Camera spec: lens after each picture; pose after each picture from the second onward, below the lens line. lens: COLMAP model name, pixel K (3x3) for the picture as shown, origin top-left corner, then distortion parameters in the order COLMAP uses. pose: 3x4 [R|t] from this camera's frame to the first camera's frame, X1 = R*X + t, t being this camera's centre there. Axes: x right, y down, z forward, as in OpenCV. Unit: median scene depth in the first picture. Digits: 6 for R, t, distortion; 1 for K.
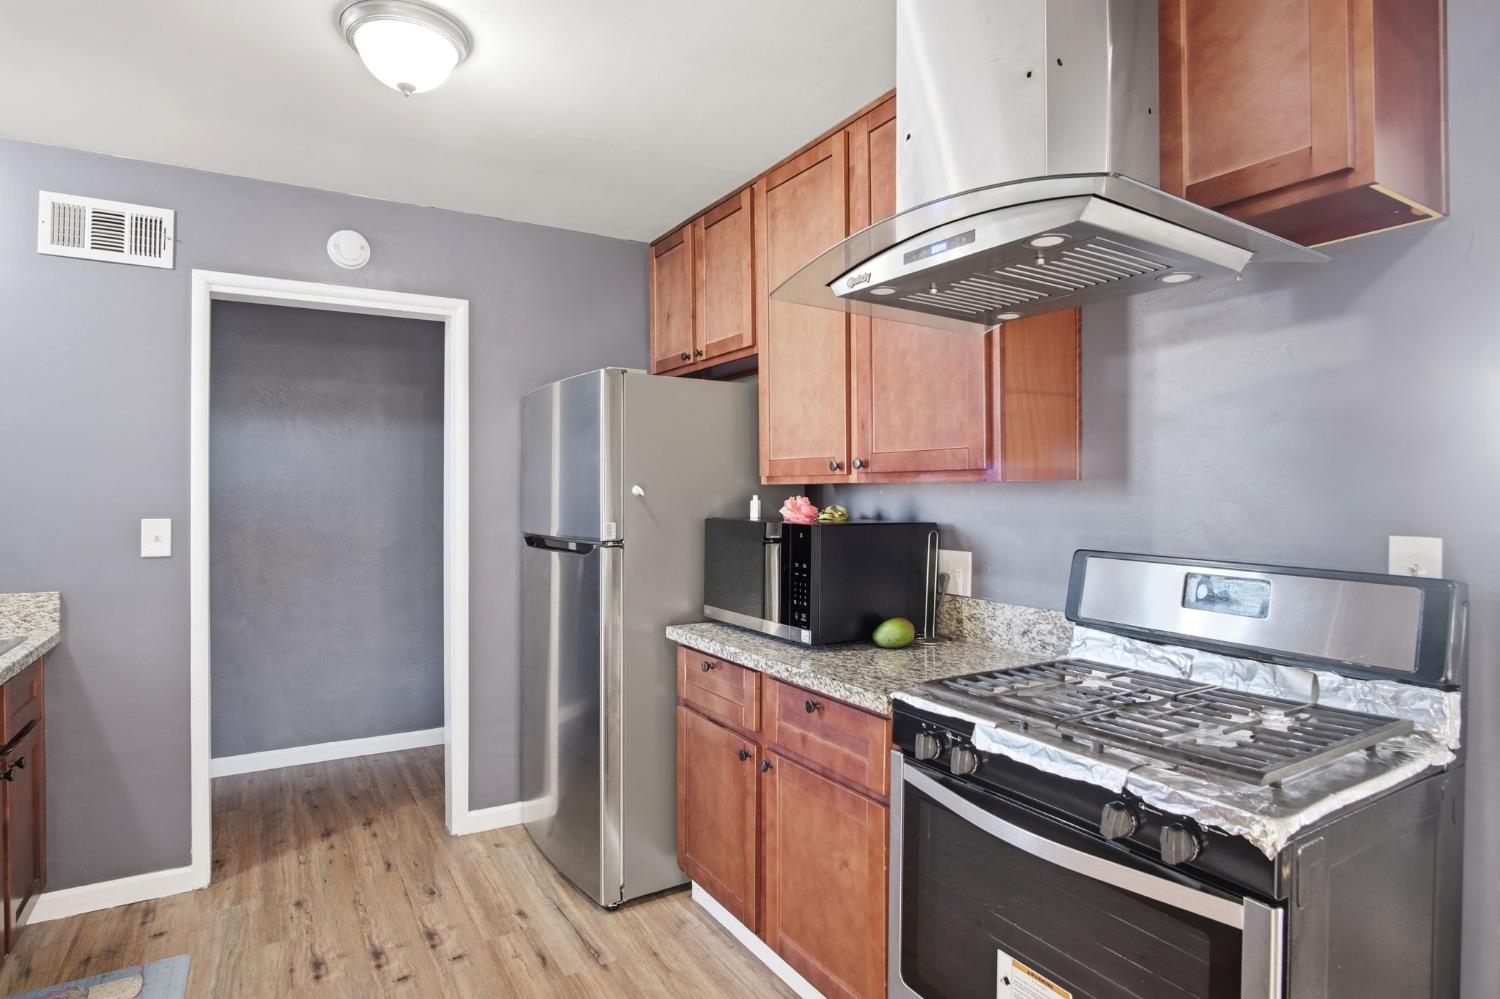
lens RADIAL K [[805.4, 0, 753.6], [0, 805.4, 481.3], [0, 0, 1]] dist [-0.022842, 0.002856]
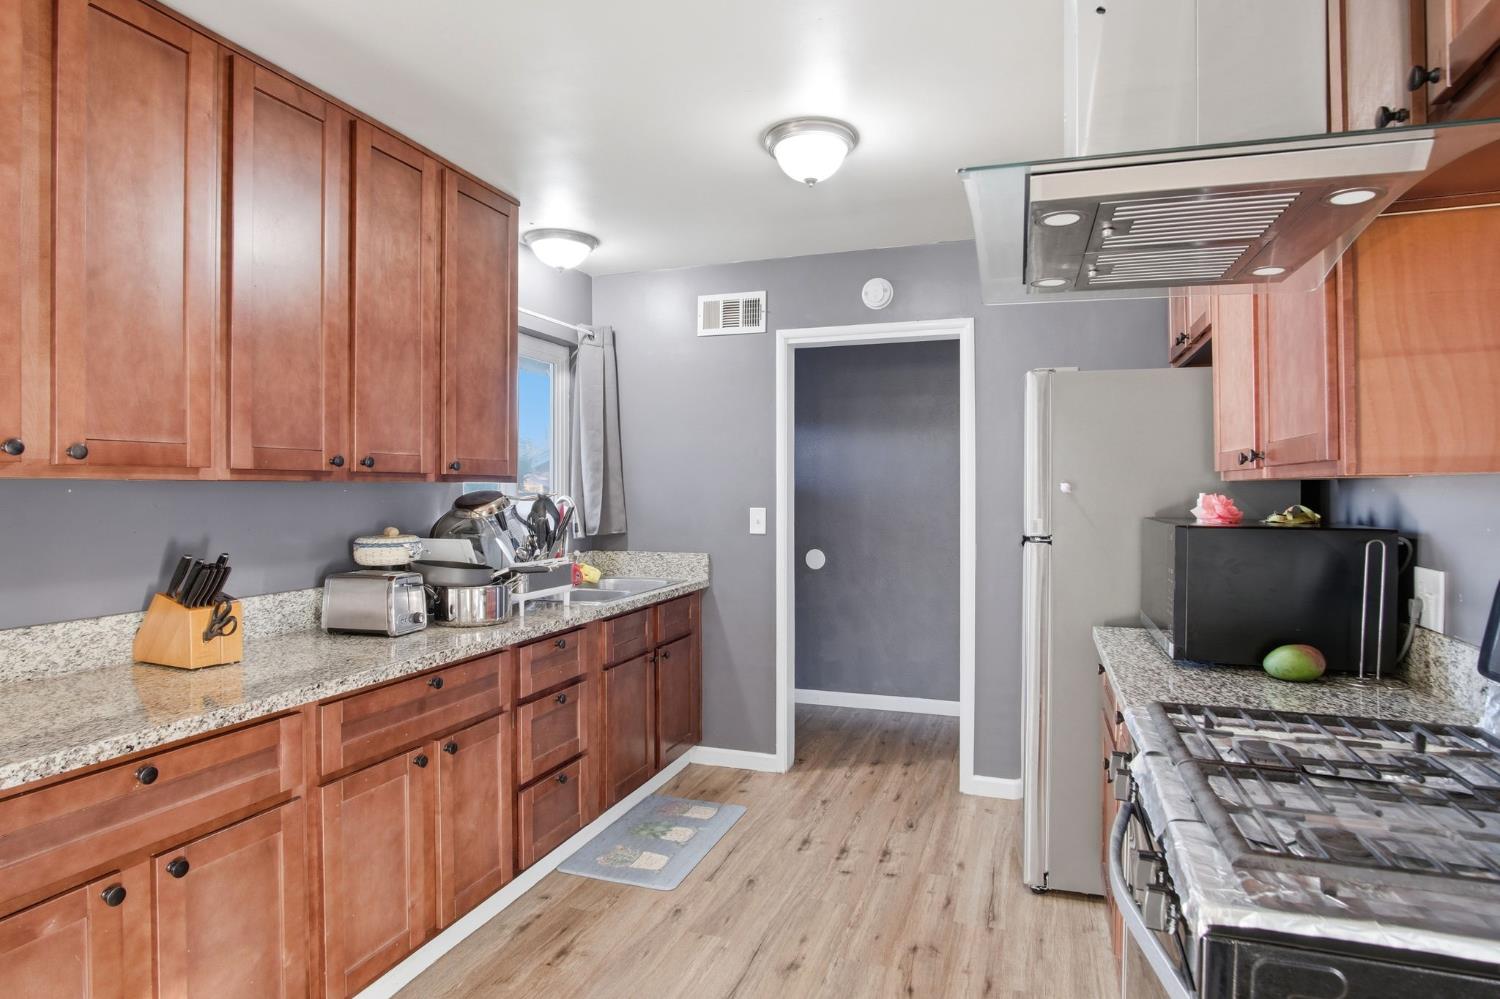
lens RADIAL K [[805.4, 0, 753.6], [0, 805.4, 481.3], [0, 0, 1]] dist [-0.022842, 0.002856]
pose [[0.645947, -0.007028, -0.763350, 0.368074], [0.009656, 0.999953, -0.001036, 0.000751], [0.763321, -0.006702, 0.645984, 0.054258]]
